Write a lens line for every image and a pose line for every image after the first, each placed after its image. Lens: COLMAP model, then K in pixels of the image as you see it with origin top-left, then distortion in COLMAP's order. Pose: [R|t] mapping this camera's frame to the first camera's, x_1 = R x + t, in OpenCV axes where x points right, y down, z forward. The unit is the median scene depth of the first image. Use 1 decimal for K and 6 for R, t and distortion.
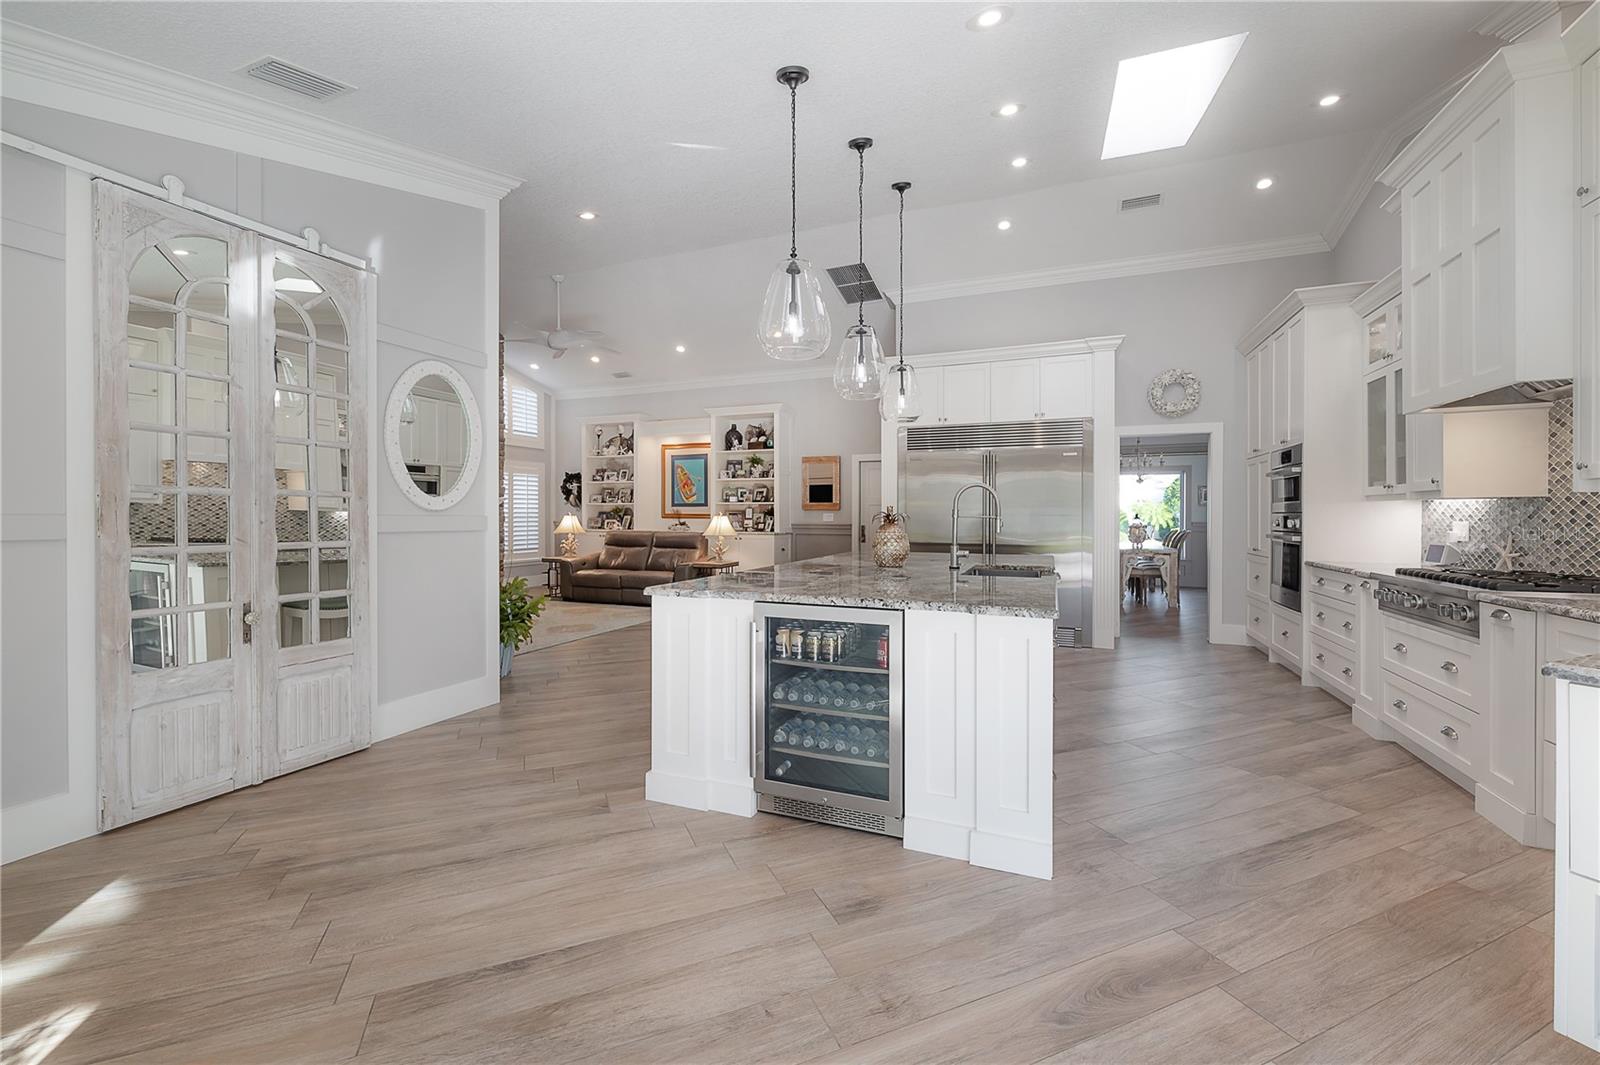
lens RADIAL K [[649.0, 0, 798.6], [0, 649.0, 524.2], [0, 0, 1]] dist [-0.000871, 0.000030]
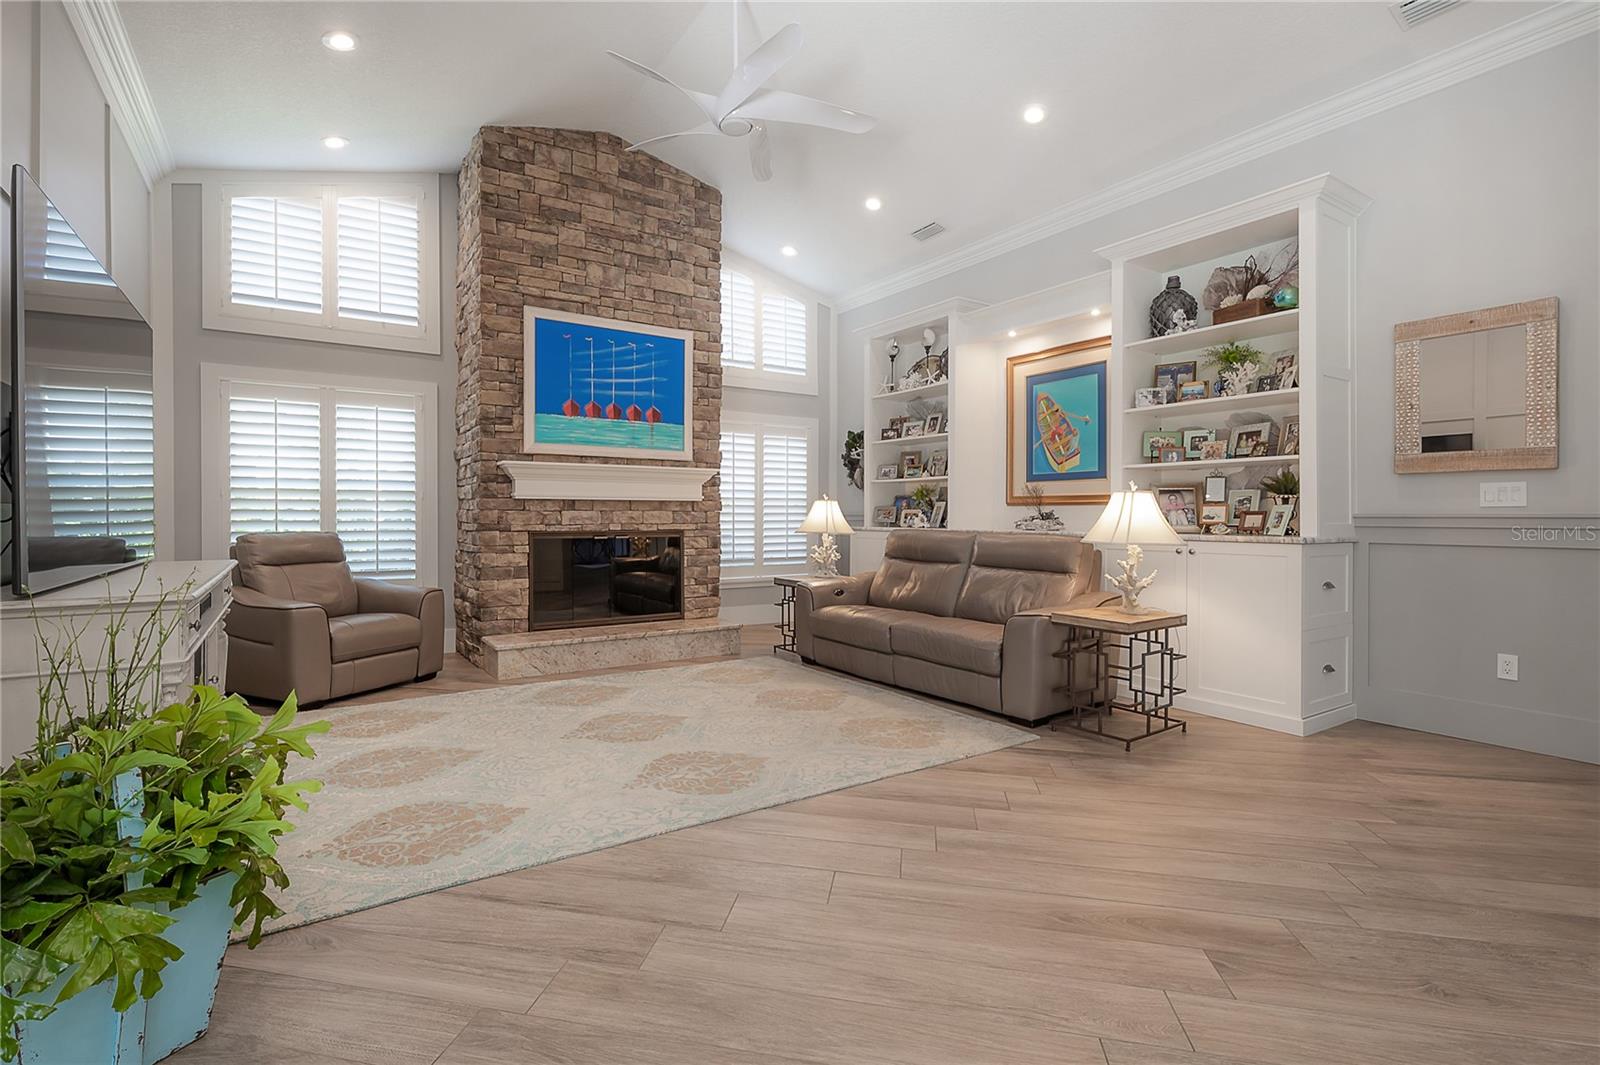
lens RADIAL K [[728.2, 0, 757.1], [0, 728.2, 516.9], [0, 0, 1]] dist [-0.005127, 0.000375]
pose [[0.810667, 0.000336, -0.585507, -0.043799], [-0.008145, 0.999910, -0.010703, 0.007089], [0.585450, 0.013445, 0.810597, 0.475782]]
